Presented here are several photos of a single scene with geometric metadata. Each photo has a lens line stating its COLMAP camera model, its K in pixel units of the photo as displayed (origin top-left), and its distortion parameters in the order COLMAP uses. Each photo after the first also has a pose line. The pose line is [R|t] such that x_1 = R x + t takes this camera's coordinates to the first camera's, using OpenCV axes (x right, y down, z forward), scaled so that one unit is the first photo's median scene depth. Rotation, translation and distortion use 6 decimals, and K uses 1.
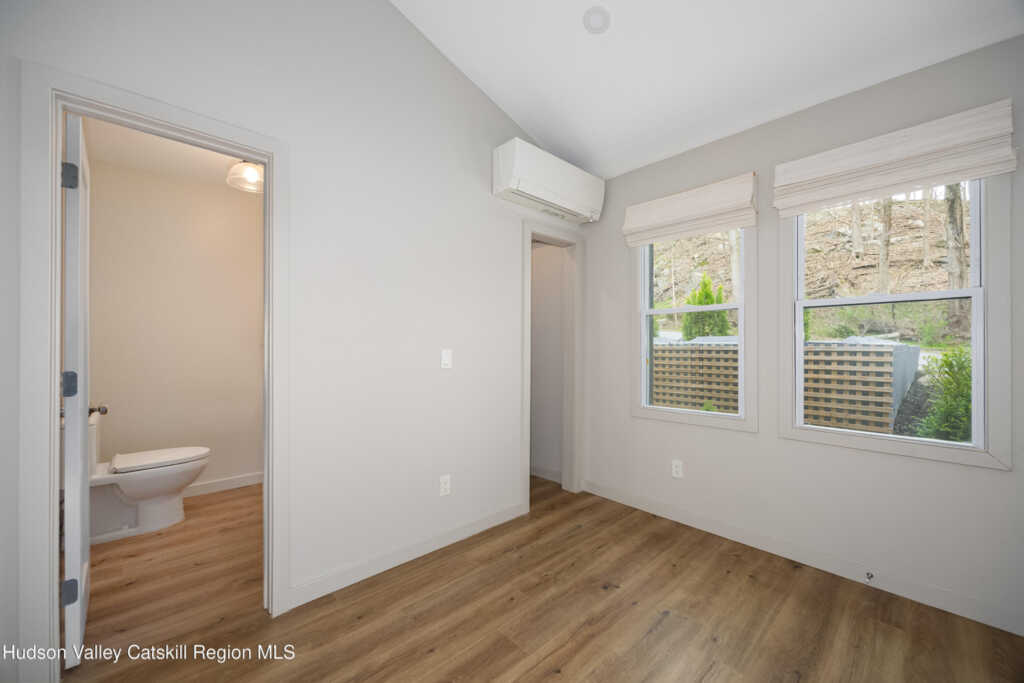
lens RADIAL K [[407.9, 0, 508.9], [0, 407.9, 346.7], [0, 0, 1]] dist [-0.001249, 0.000106]
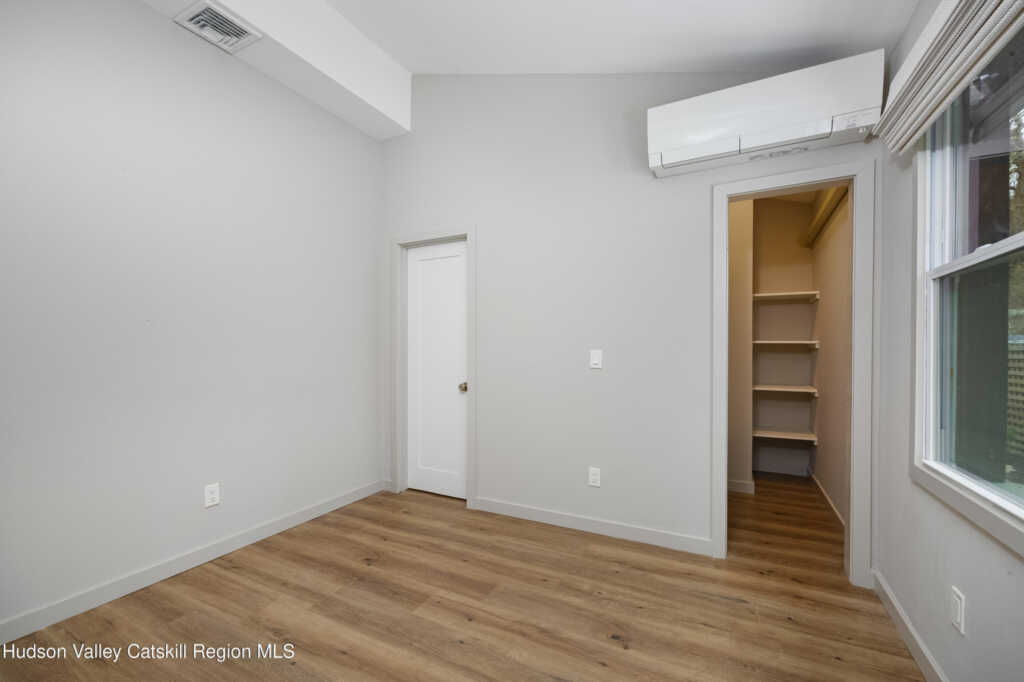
lens RADIAL K [[407.9, 0, 508.1], [0, 407.9, 347.4], [0, 0, 1]] dist [-0.001249, 0.000106]
pose [[0.335962, -0.006515, -0.941853, 0.885582], [0.008201, 0.999958, -0.003992, 0.003082], [0.941840, -0.006383, 0.336001, 0.486280]]
